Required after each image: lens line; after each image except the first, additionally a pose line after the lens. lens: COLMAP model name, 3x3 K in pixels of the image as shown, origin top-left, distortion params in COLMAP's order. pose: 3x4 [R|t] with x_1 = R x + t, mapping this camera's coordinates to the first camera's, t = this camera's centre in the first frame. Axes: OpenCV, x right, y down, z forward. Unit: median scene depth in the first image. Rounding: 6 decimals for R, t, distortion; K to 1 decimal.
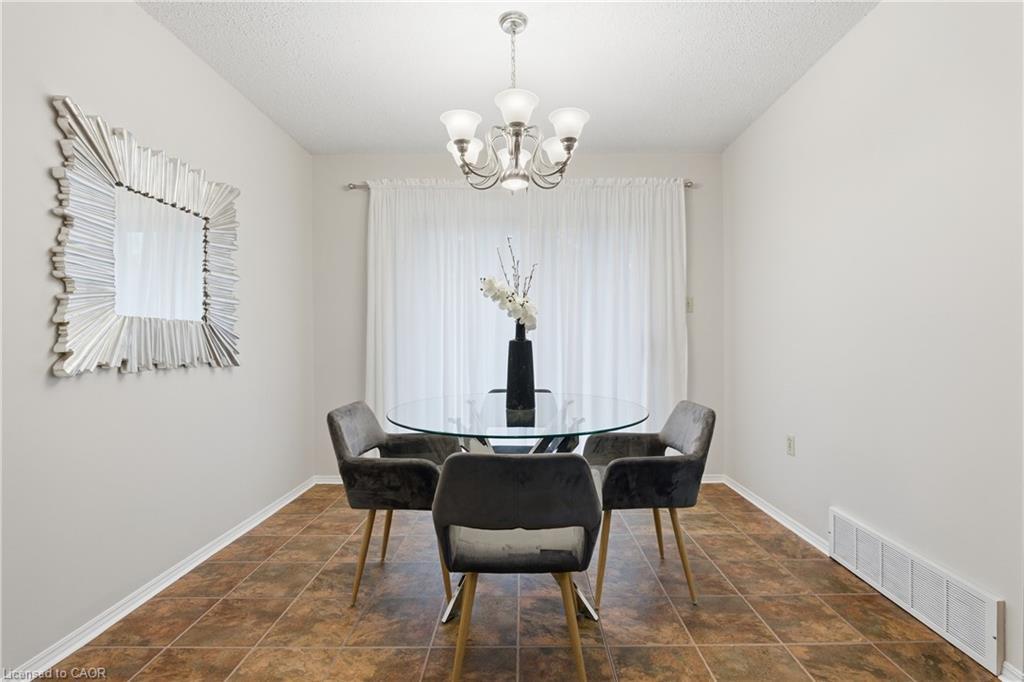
lens RADIAL K [[453.4, 0, 512.0], [0, 453.4, 341.0], [0, 0, 1]] dist [-0.012960, 0.000192]
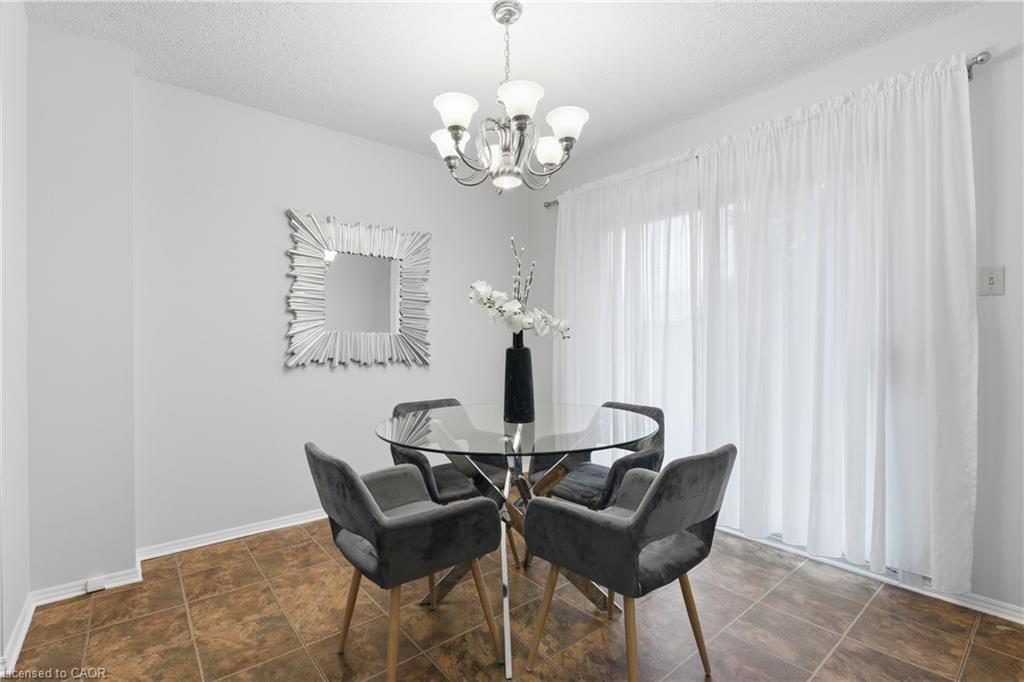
lens RADIAL K [[427.9, 0, 441.8], [0, 427.9, 351.8], [0, 0, 1]] dist [-0.002224, -0.000132]
pose [[0.654232, 0.013520, -0.756173, 0.601659], [-0.003194, 0.999881, 0.015114, -0.006281], [0.756288, -0.007473, 0.654197, 0.304360]]
